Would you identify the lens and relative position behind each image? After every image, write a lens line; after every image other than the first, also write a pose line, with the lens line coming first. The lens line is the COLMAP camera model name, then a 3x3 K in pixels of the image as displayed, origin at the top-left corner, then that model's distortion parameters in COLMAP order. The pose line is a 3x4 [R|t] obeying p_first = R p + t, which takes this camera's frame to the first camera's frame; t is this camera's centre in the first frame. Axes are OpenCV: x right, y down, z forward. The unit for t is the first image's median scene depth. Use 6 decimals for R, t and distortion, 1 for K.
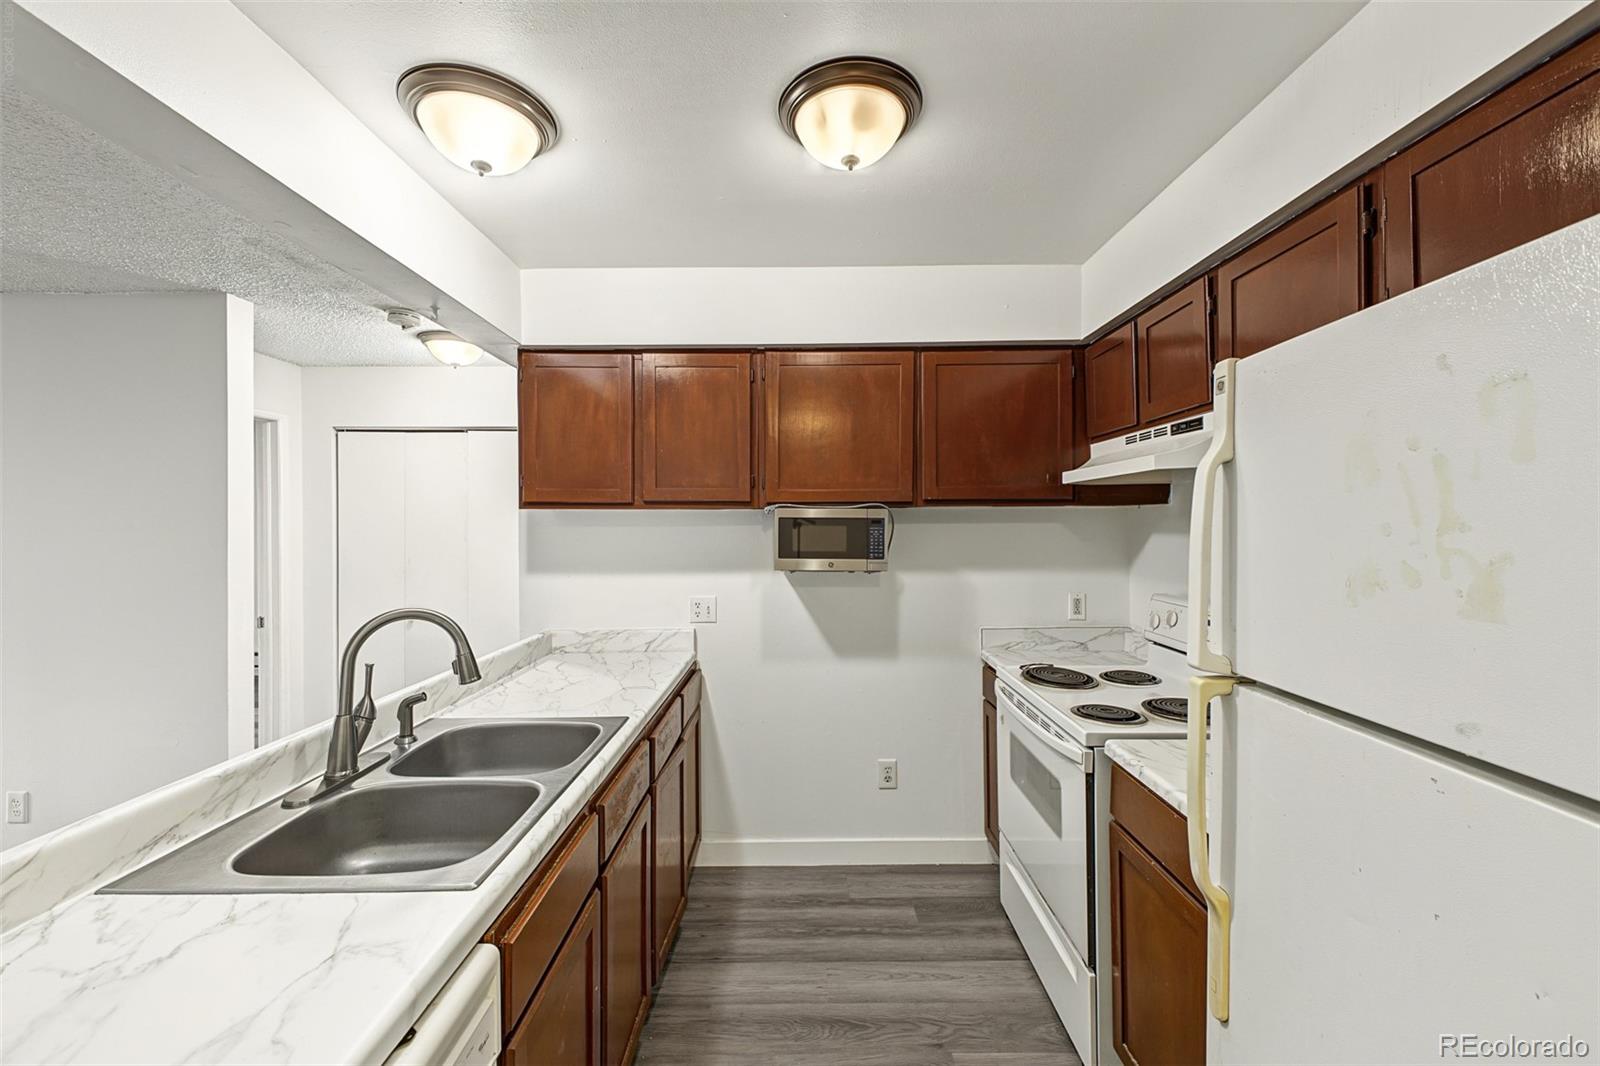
lens RADIAL K [[639.1, 0, 801.4], [0, 639.1, 522.8], [0, 0, 1]] dist [0.023061, -0.006135]
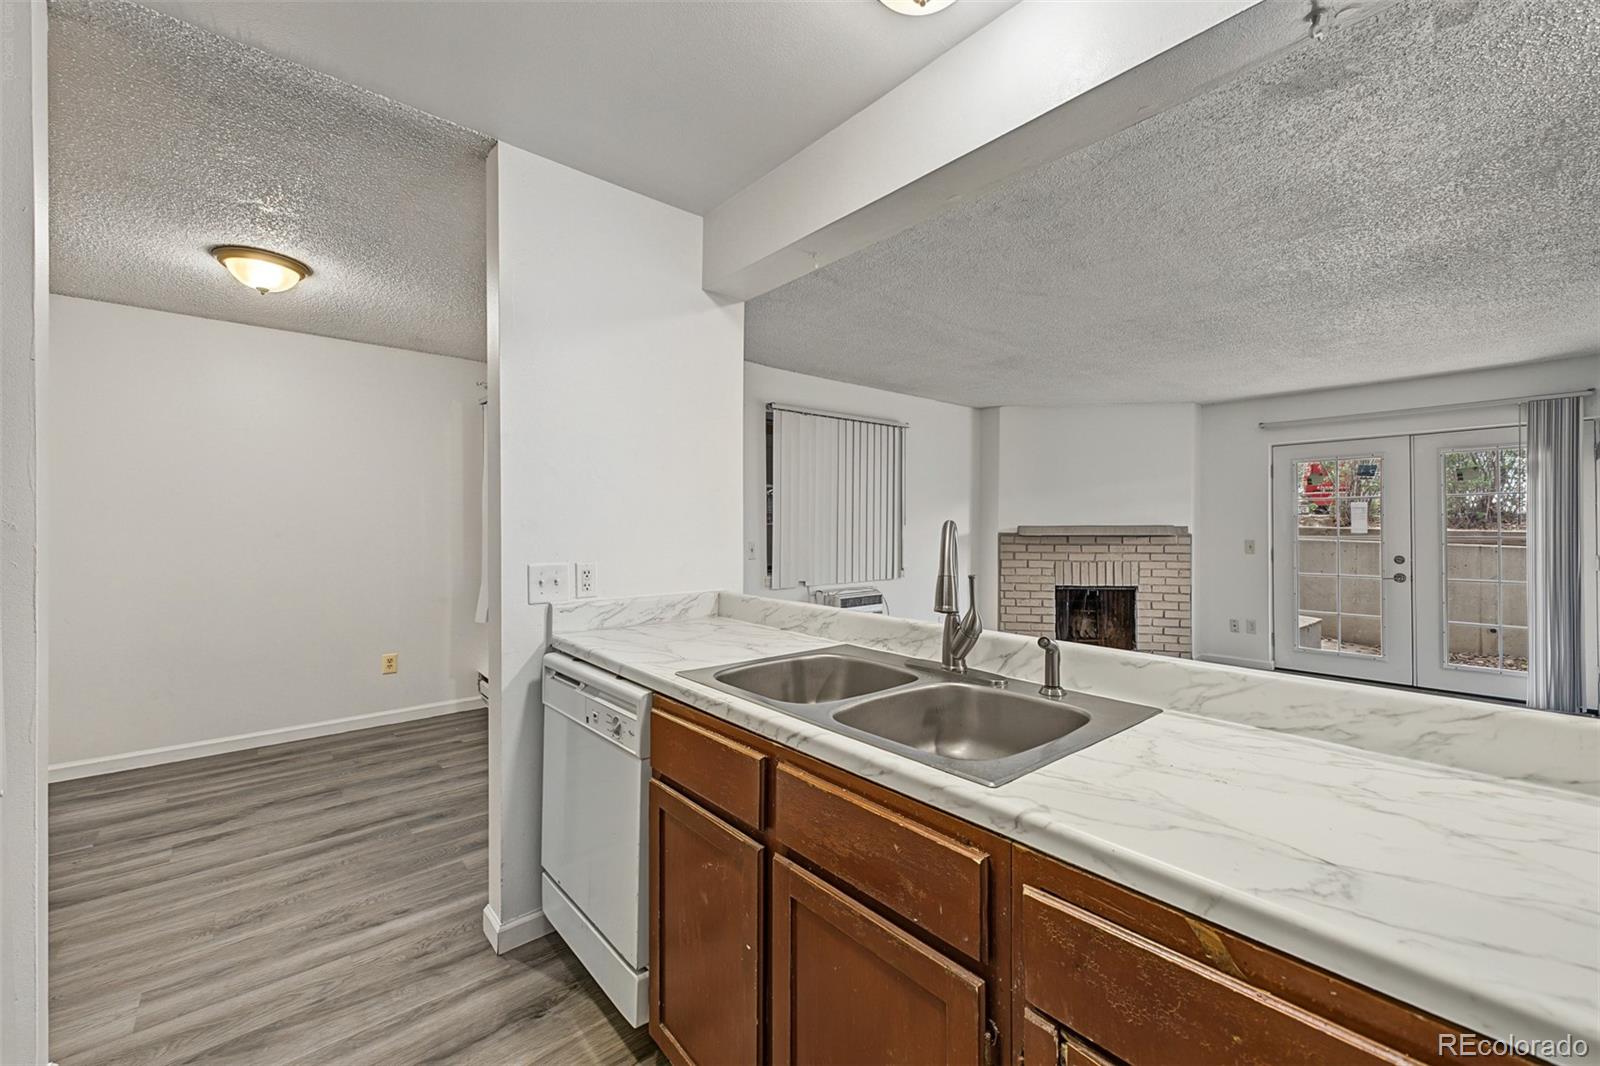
lens RADIAL K [[635.7, 0, 800.1], [0, 635.7, 526.6], [0, 0, 1]] dist [0.019013, -0.006757]
pose [[-0.760812, 0.004634, -0.648956, 0.103086], [0.005008, 0.999987, 0.001270, 0.082200], [0.648953, -0.002284, -0.760825, 0.928972]]
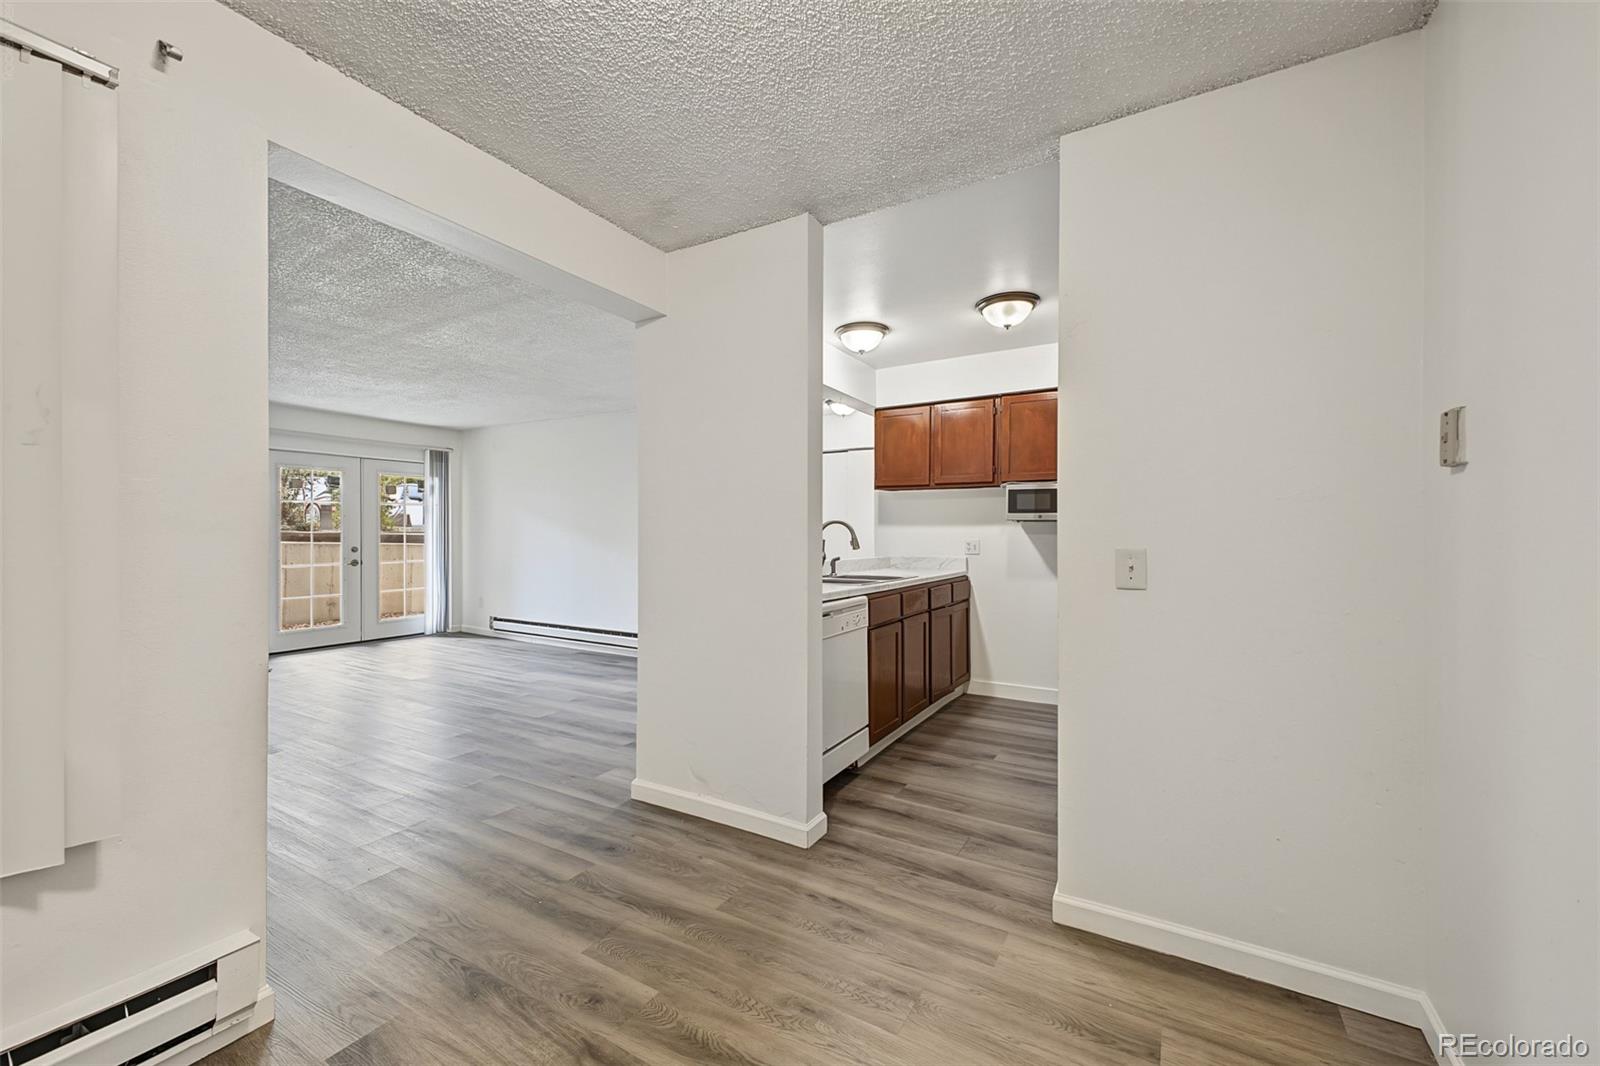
lens RADIAL K [[648.3, 0, 795.0], [0, 648.3, 530.9], [0, 0, 1]] dist [0.020931, -0.006885]
pose [[0.857307, 0.006256, -0.514767, 0.382946], [-0.005979, 0.999980, 0.002195, 0.104396], [0.514770, 0.001196, 0.857327, -0.847105]]
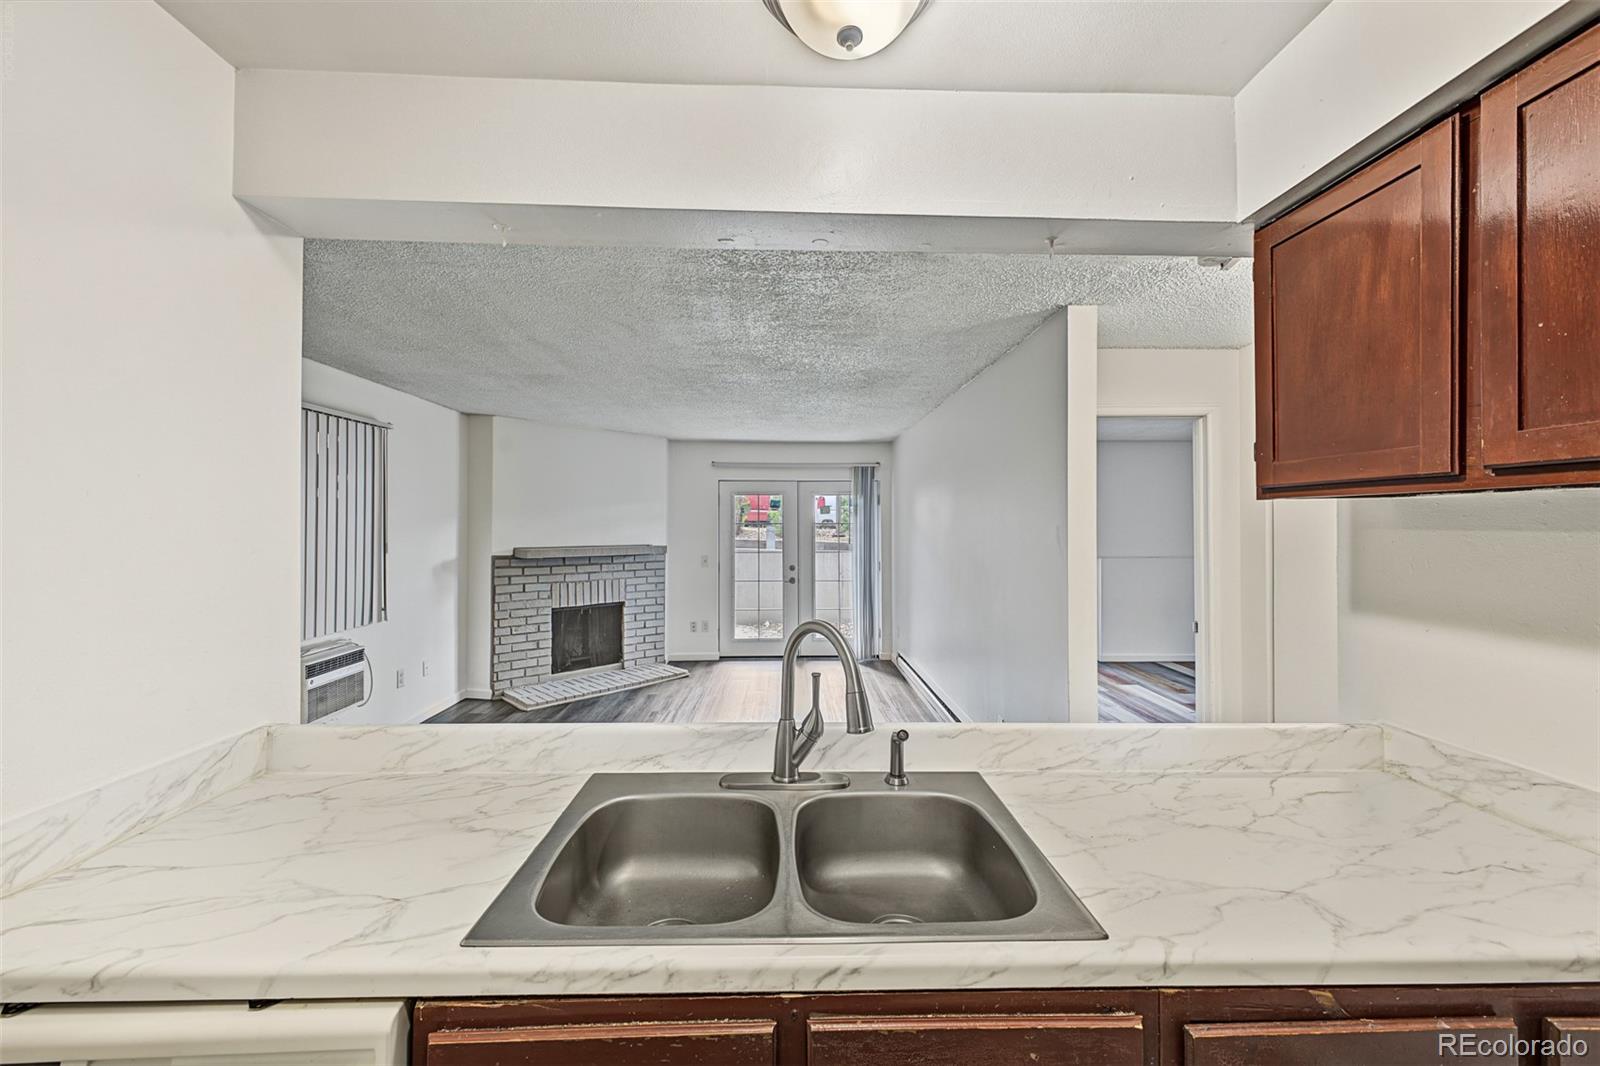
lens RADIAL K [[625.8, 0, 798.3], [0, 625.8, 529.0], [0, 0, 1]] dist [0.019781, -0.007407]
pose [[0.025400, 0.008210, -0.999644, 0.135751], [-0.000385, 0.999966, 0.008203, 0.000610], [0.999677, 0.000177, 0.025402, 0.560289]]
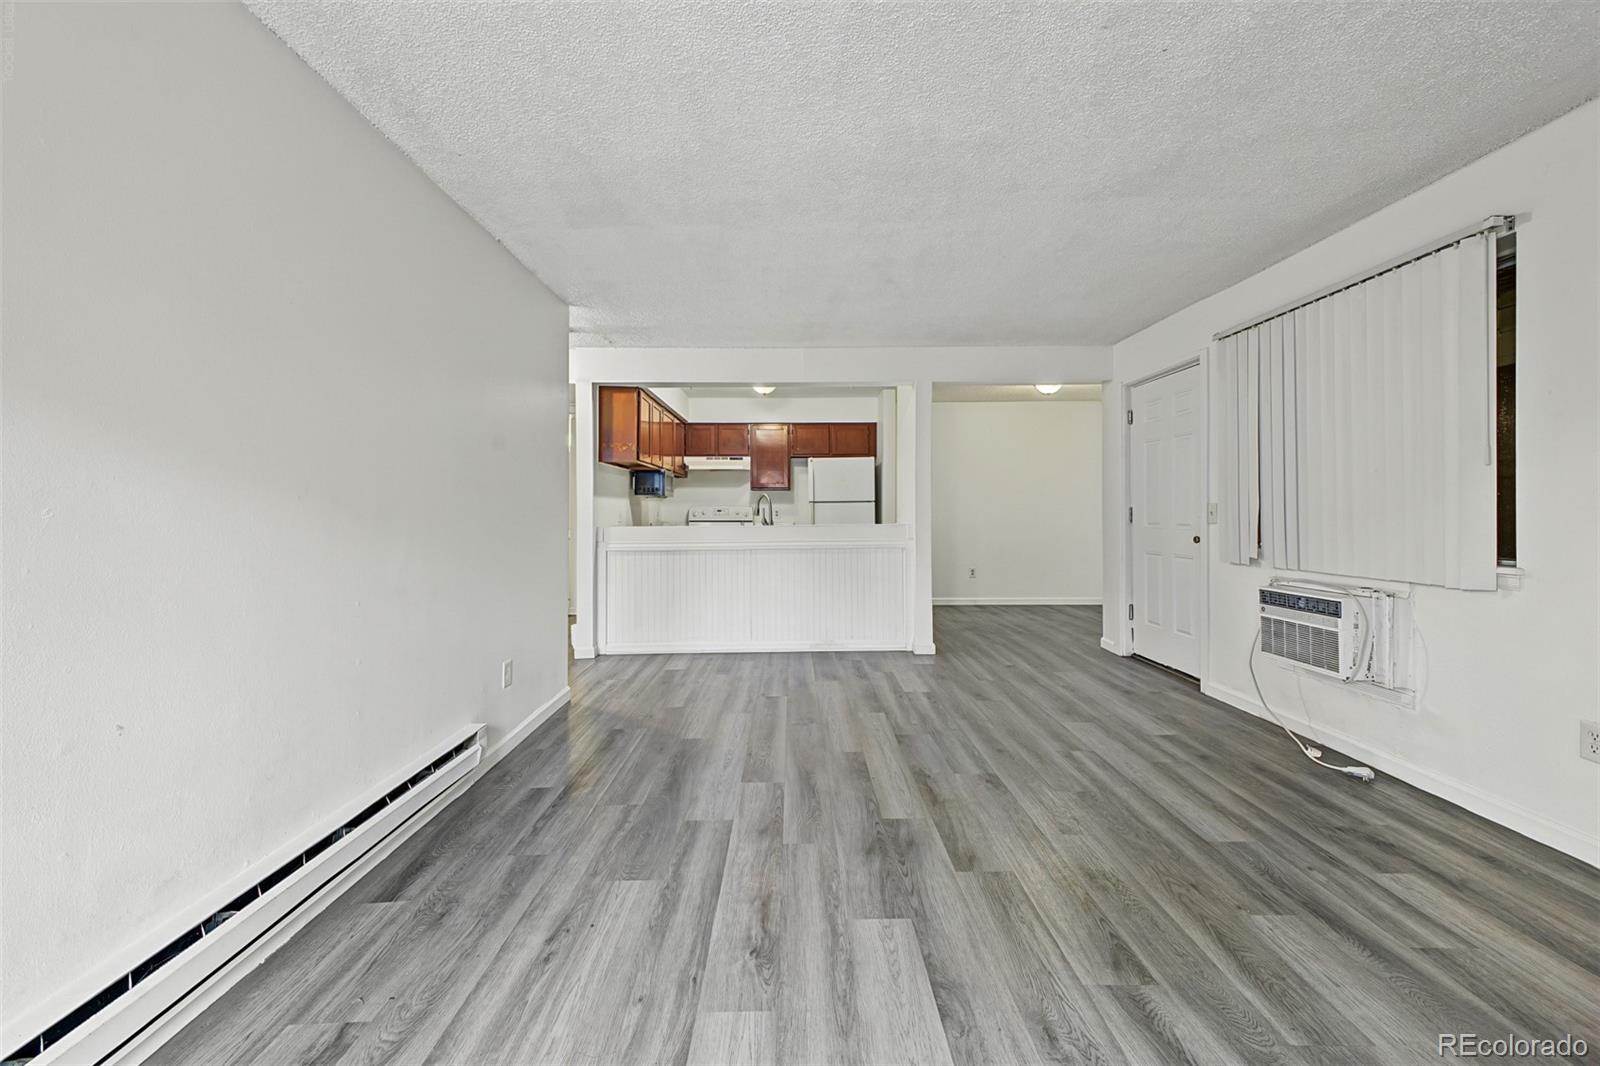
lens RADIAL K [[641.1, 0, 801.1], [0, 641.1, 520.5], [0, 0, 1]] dist [0.022587, -0.007724]
pose [[-0.015385, -0.008610, 0.999845, -2.557765], [0.003666, 0.999956, 0.008668, 0.151527], [-0.999875, 0.003798, -0.015353, 0.493359]]
